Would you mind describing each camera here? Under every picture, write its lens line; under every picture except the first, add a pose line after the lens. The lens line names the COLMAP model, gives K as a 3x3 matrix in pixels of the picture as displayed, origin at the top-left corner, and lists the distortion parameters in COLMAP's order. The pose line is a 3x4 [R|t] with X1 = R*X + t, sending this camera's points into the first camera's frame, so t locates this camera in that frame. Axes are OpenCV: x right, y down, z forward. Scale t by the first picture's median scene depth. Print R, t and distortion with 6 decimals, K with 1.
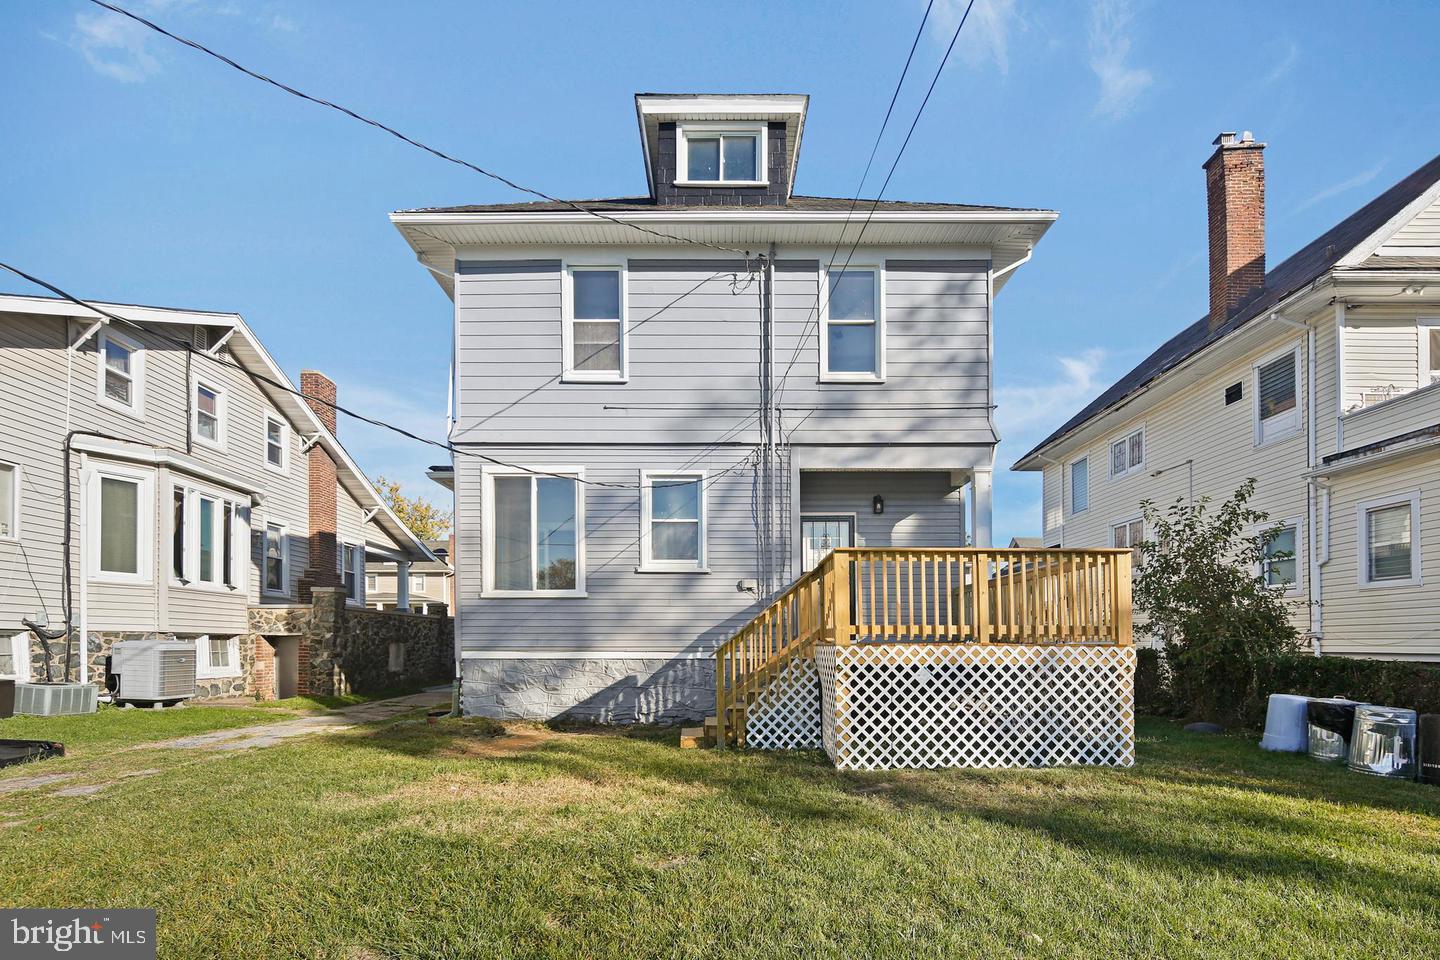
lens RADIAL K [[717.3, 0, 714.5], [0, 717.3, 473.8], [0, 0, 1]] dist [0.001065, -0.000416]
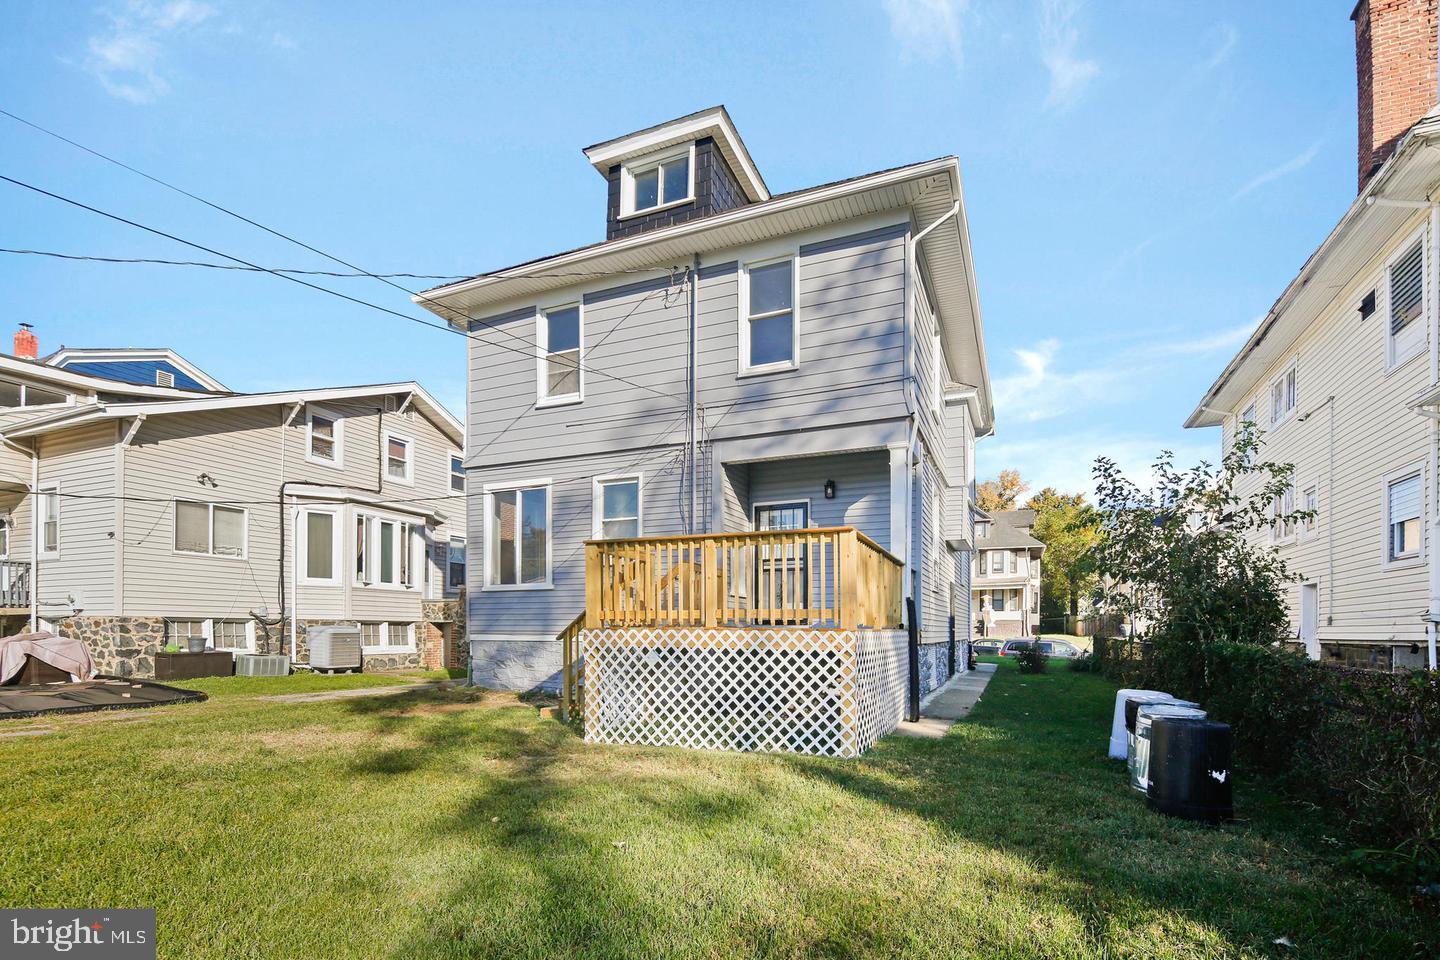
lens RADIAL K [[679.4, 0, 716.2], [0, 679.4, 472.0], [0, 0, 1]] dist [-0.000781, -0.000464]
pose [[0.918309, -0.088600, -0.385822, 0.485698], [0.090371, 0.995816, -0.013583, 0.018966], [0.385411, -0.022394, 0.922473, 0.073908]]
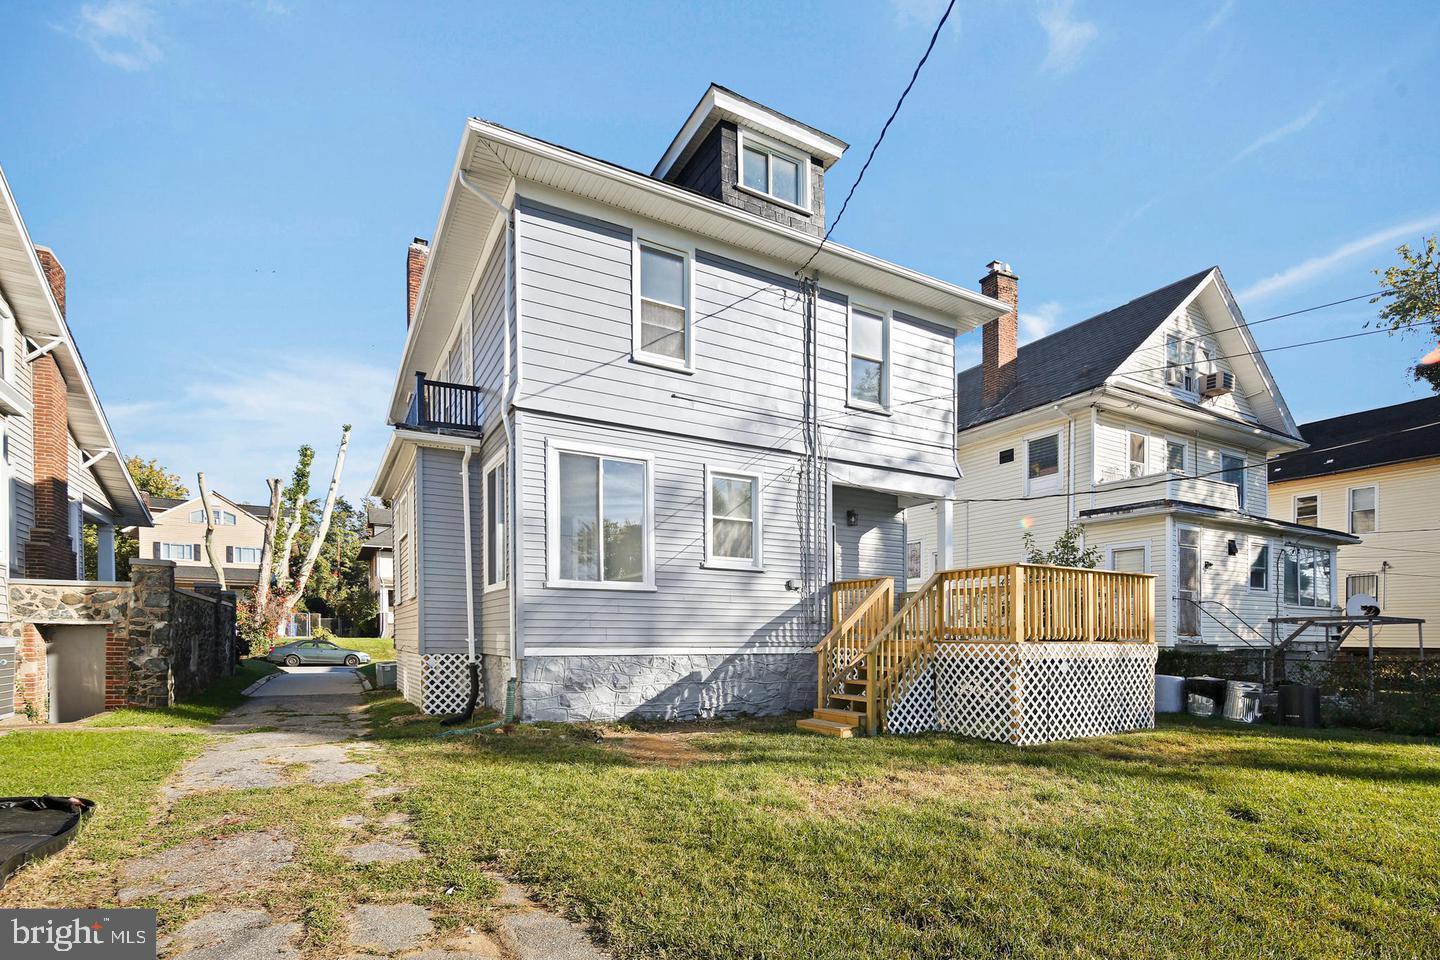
lens RADIAL K [[696.1, 0, 714.8], [0, 696.1, 482.9], [0, 0, 1]] dist [0.000619, -0.000165]
pose [[0.868784, 0.109799, 0.482865, -0.540847], [-0.118967, 0.992829, -0.011711, 0.028244], [-0.480688, -0.047270, 0.875616, 0.144498]]
